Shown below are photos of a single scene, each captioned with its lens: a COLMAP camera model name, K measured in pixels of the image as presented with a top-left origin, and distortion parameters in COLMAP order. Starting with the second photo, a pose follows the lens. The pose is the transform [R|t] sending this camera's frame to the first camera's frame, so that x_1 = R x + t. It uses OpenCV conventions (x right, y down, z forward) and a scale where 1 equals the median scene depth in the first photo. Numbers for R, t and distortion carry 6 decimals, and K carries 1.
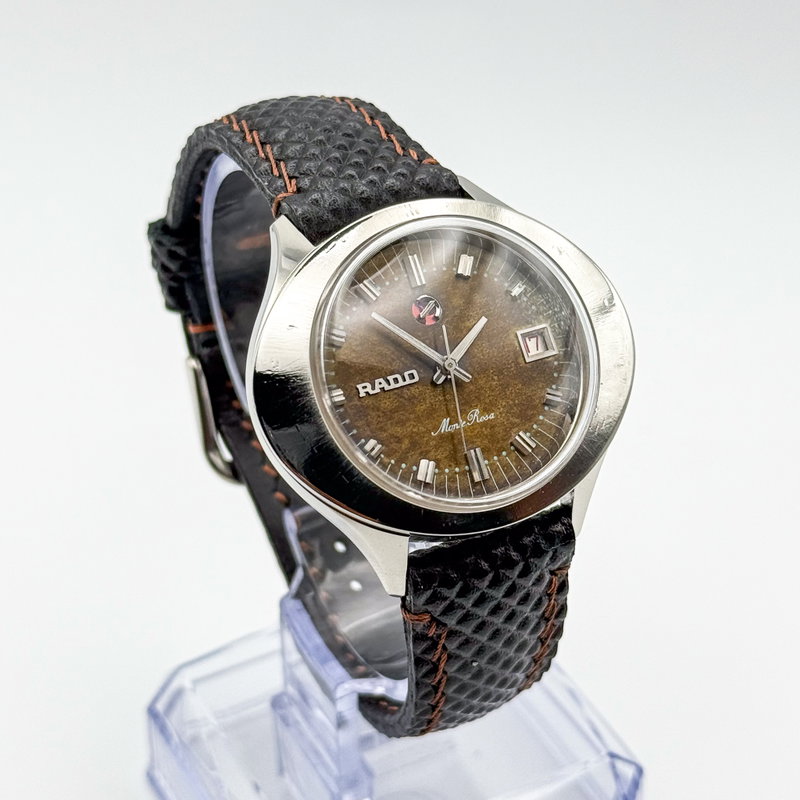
lens RADIAL K [[1992.1, 0, 407.7], [0, 1992.1, 398.6], [0, 0, 1]] dist [0.073113, 0.000000]
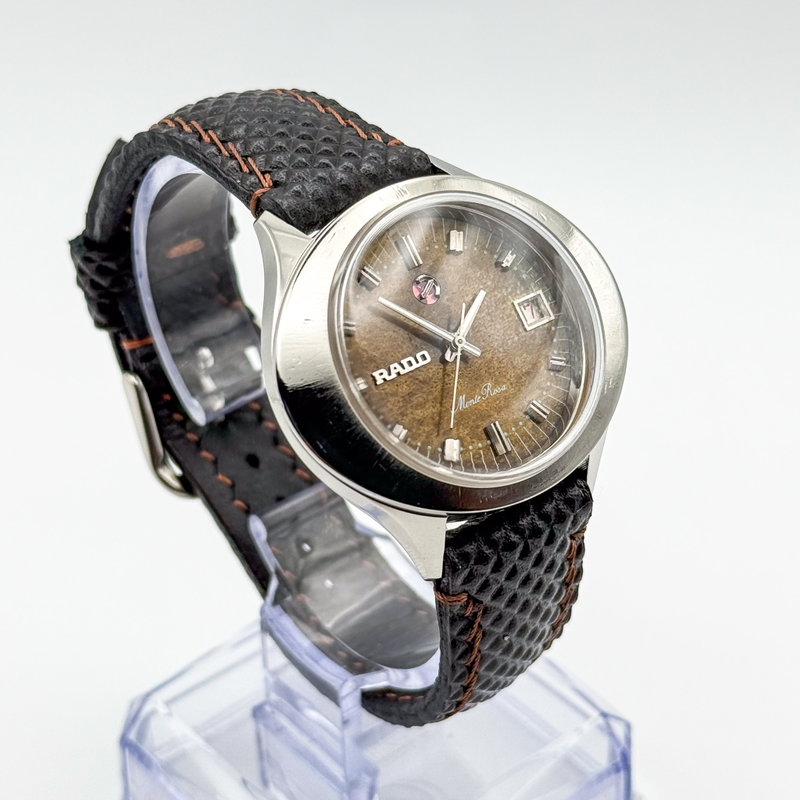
lens RADIAL K [[1992.1, 0, 398.2], [0, 1992.1, 400.7], [0, 0, 1]] dist [0.073113, 0.000000]
pose [[0.979287, -0.121551, 0.161935, -0.165217], [0.121989, 0.992505, 0.007270, 0.001305], [-0.161605, 0.012635, 0.986775, 0.023847]]
